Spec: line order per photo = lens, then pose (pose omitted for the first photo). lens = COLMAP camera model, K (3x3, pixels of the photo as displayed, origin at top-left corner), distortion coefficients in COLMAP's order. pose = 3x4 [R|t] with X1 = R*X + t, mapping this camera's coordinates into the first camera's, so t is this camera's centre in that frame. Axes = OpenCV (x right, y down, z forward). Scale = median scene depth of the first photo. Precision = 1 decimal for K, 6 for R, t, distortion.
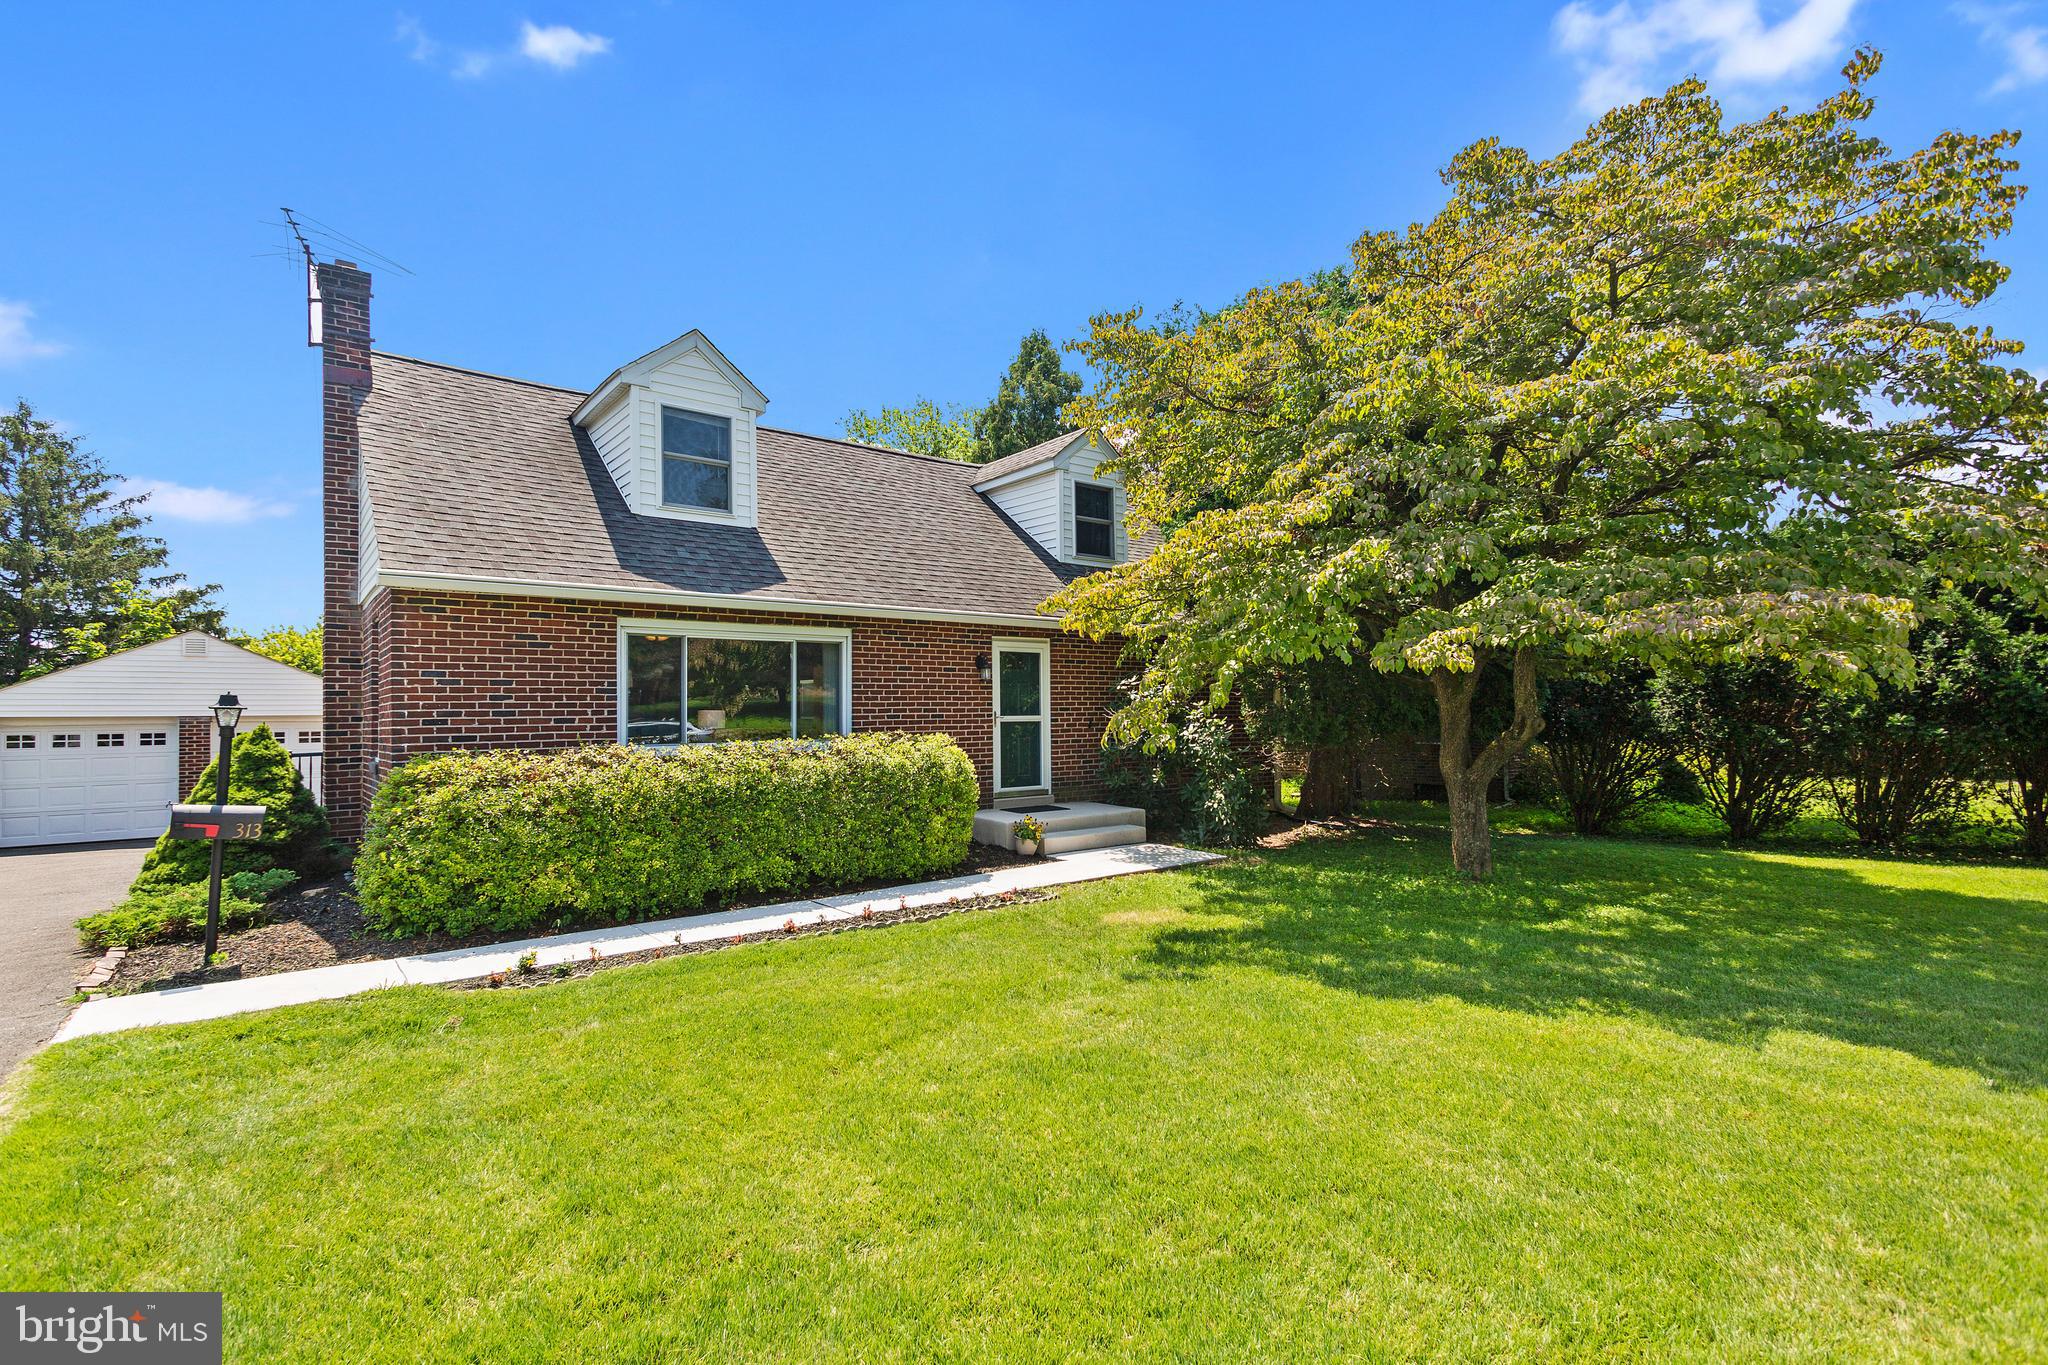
lens RADIAL K [[974.9, 0, 1024.4], [0, 974.9, 676.2], [0, 0, 1]] dist [0.001207, -0.001374]
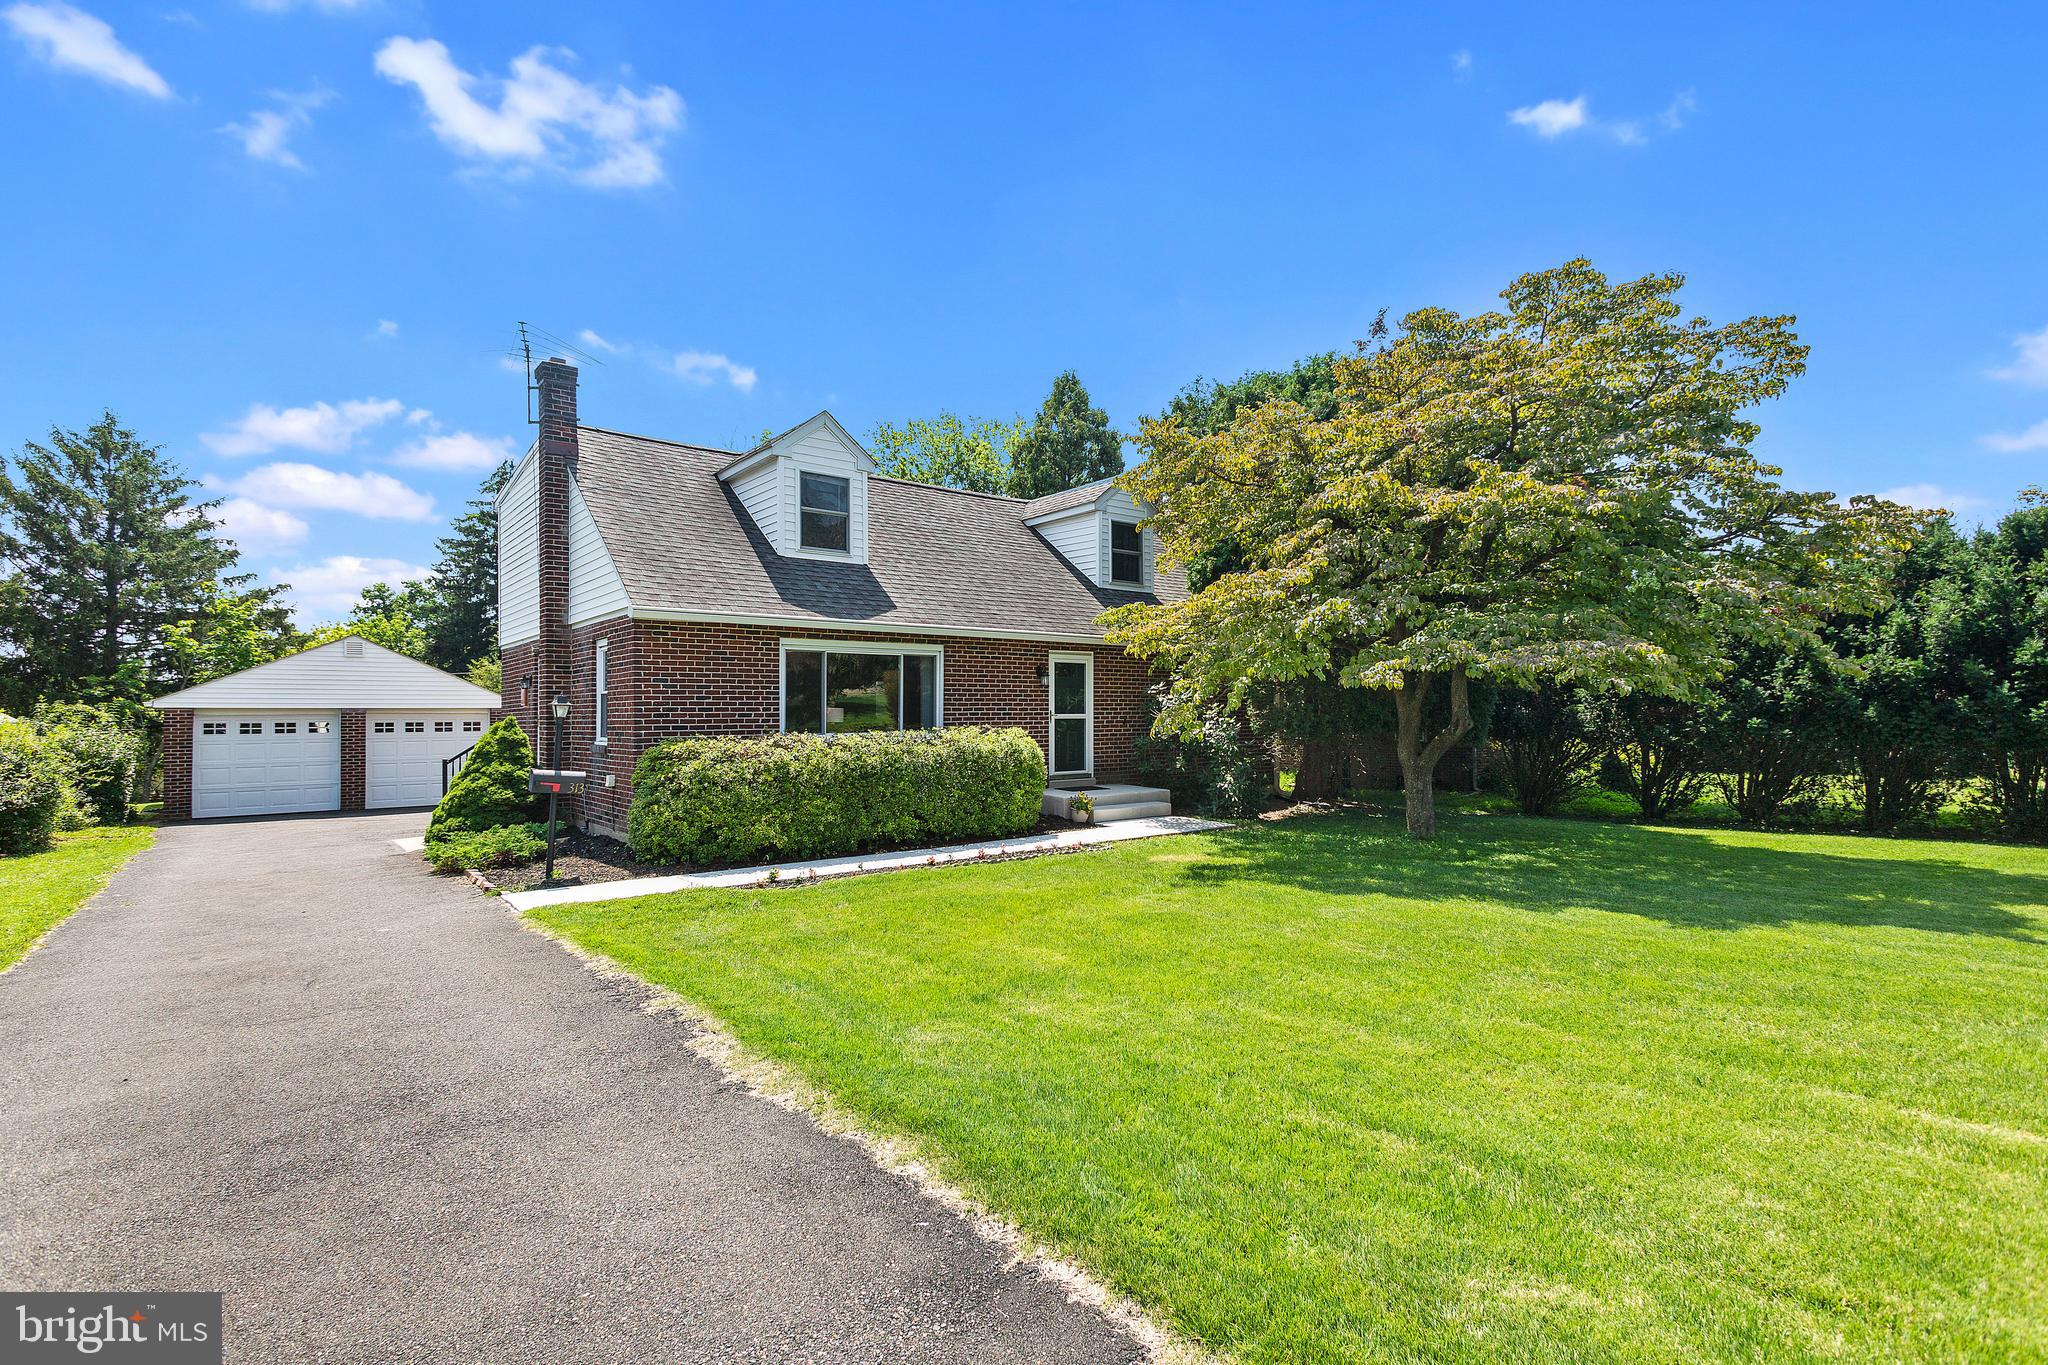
lens RADIAL K [[980.5, 0, 1024.0], [0, 980.5, 682.5], [0, 0, 1]] dist [0.002503, 0.000852]
pose [[0.999965, 0.008186, -0.001680, -0.073454], [-0.008169, 0.999920, 0.009634, -0.013379], [0.001759, -0.009620, 0.999952, -0.302220]]
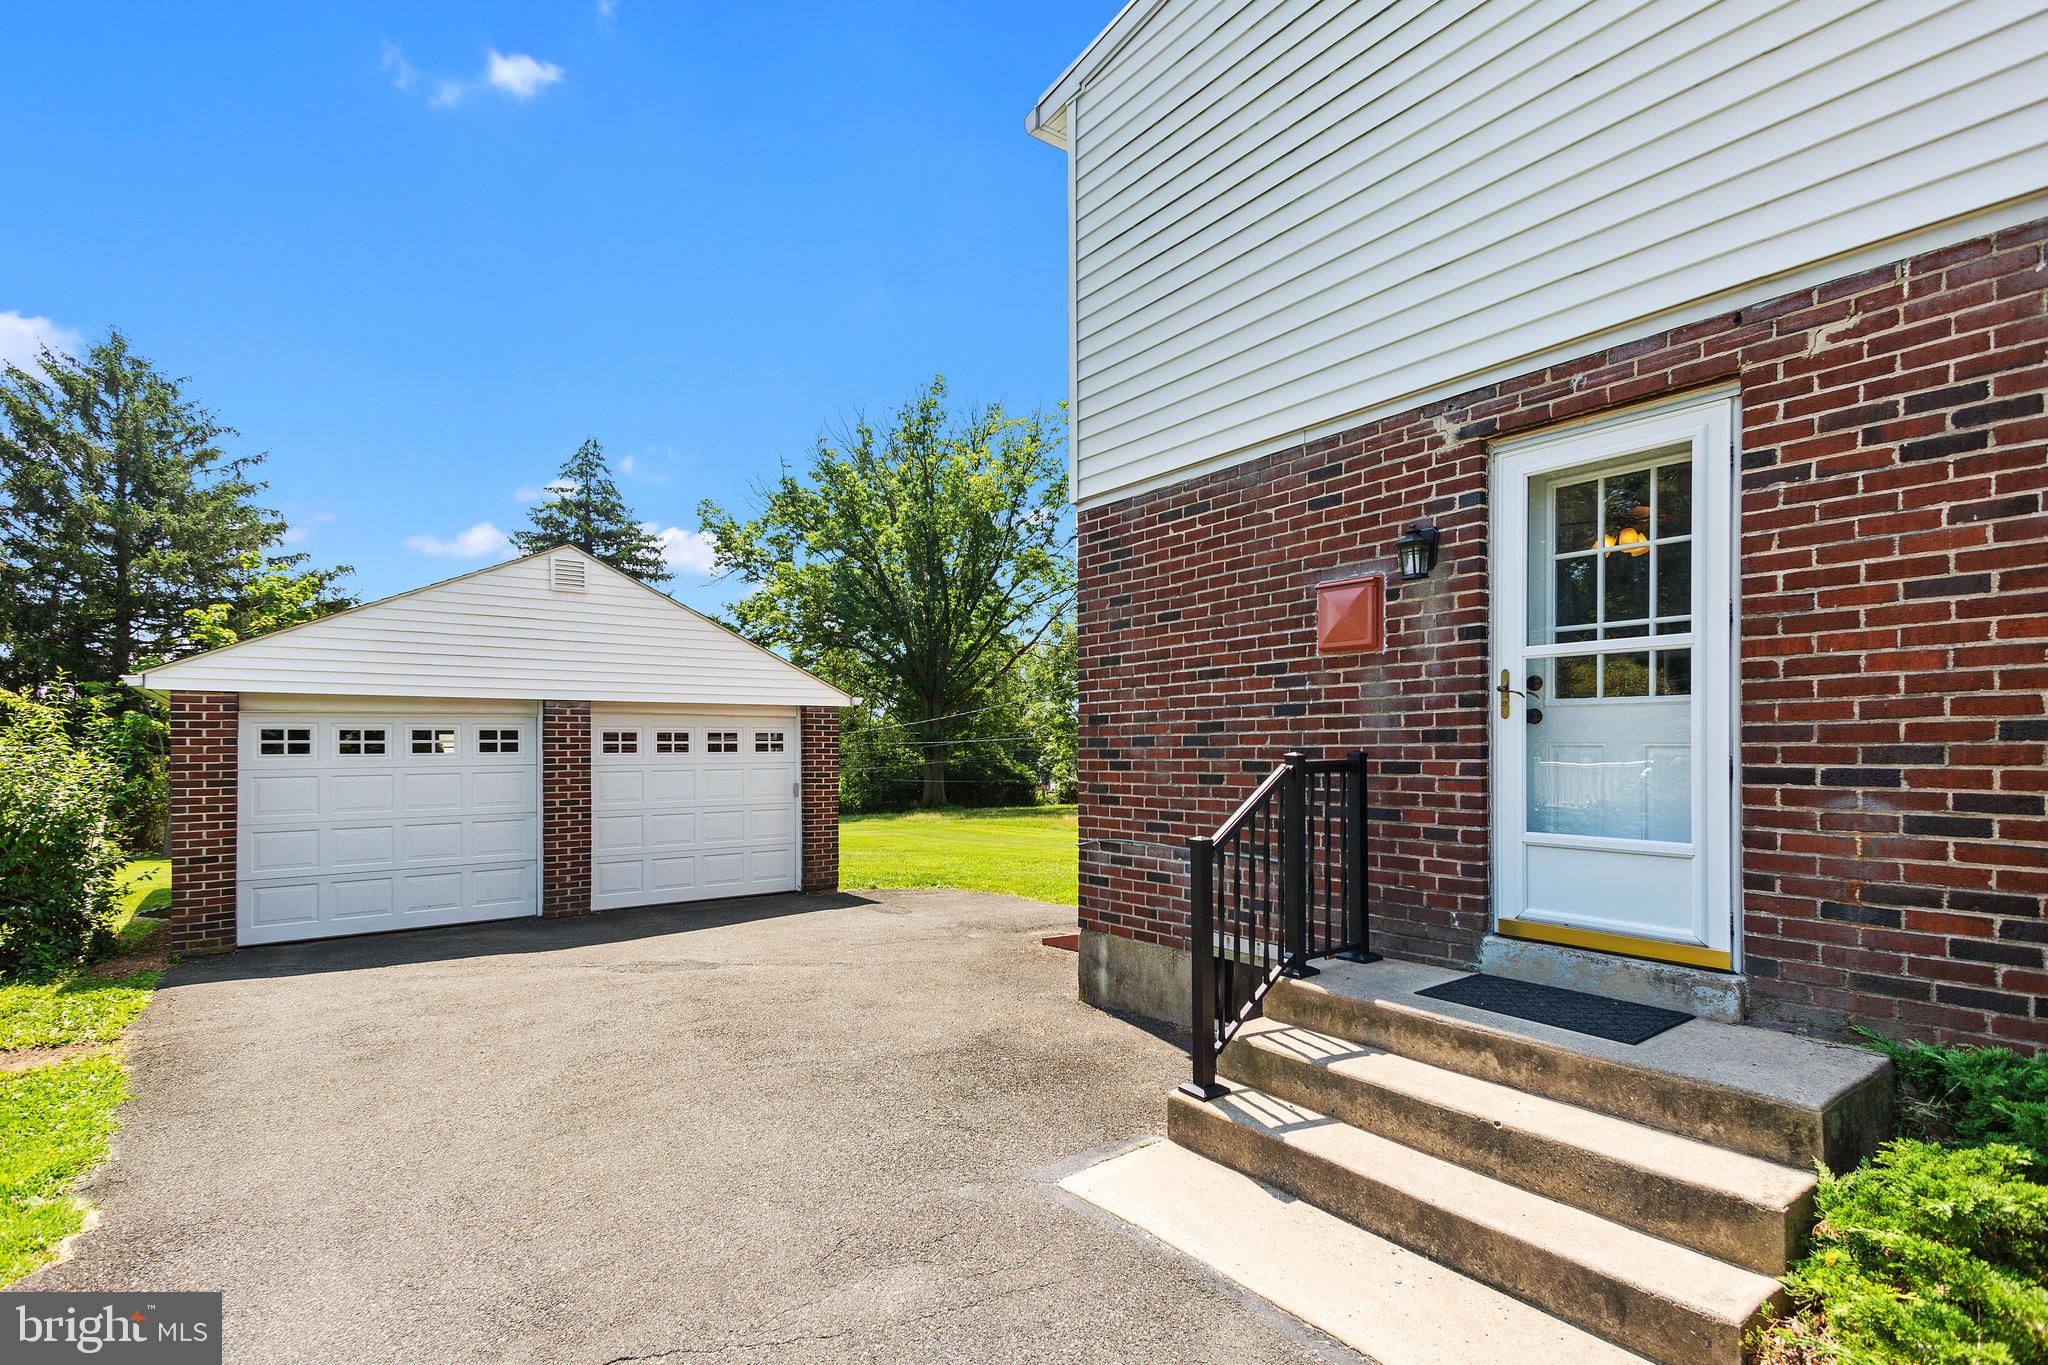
lens RADIAL K [[987.1, 0, 1022.9], [0, 987.1, 724.8], [0, 0, 1]] dist [0.001807, 0.000373]
pose [[0.999640, 0.006780, -0.025956, -0.985751], [-0.006228, 0.999754, 0.021300, 0.070448], [0.026094, -0.021131, 0.999436, 0.762979]]
